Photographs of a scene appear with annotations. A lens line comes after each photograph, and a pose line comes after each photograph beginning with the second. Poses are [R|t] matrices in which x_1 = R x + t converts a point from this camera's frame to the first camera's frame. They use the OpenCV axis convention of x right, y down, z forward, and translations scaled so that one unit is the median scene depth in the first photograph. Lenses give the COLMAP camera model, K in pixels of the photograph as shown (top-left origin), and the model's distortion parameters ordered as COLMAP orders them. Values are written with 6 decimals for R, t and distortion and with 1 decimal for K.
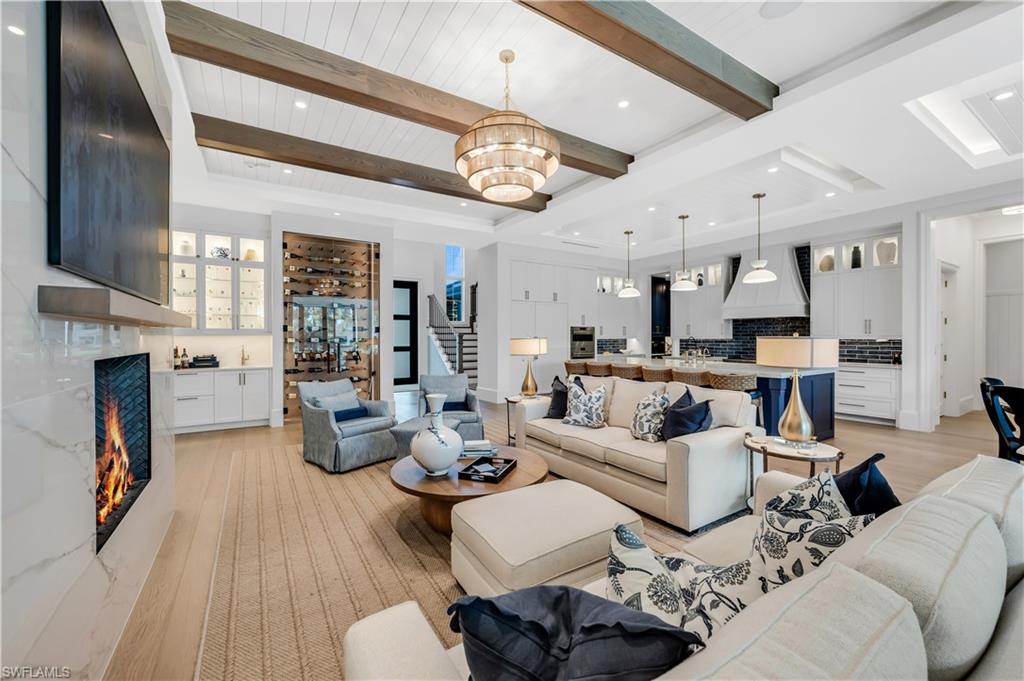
lens RADIAL K [[410.2, 0, 510.5], [0, 410.2, 339.2], [0, 0, 1]] dist [-0.000205, 0.000170]
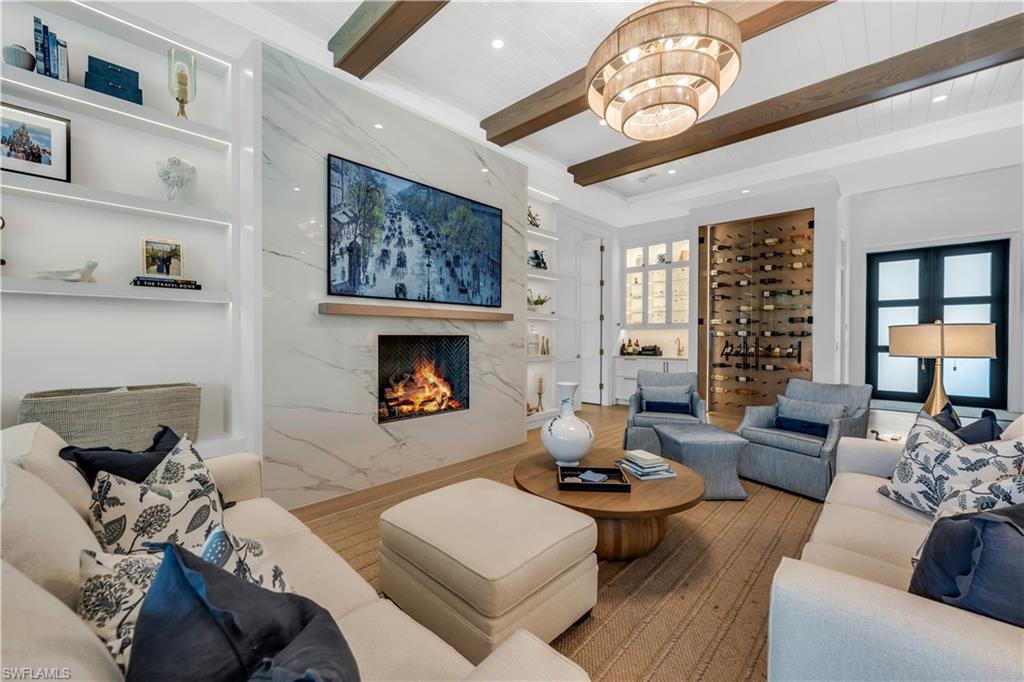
lens RADIAL K [[414.0, 0, 510.5], [0, 414.0, 337.5], [0, 0, 1]] dist [0.000870, -0.000184]
pose [[0.250075, 0.007918, -0.968194, 0.328457], [-0.008177, 0.999948, 0.006066, 0.010916], [0.968192, 0.006400, 0.250127, 0.284615]]
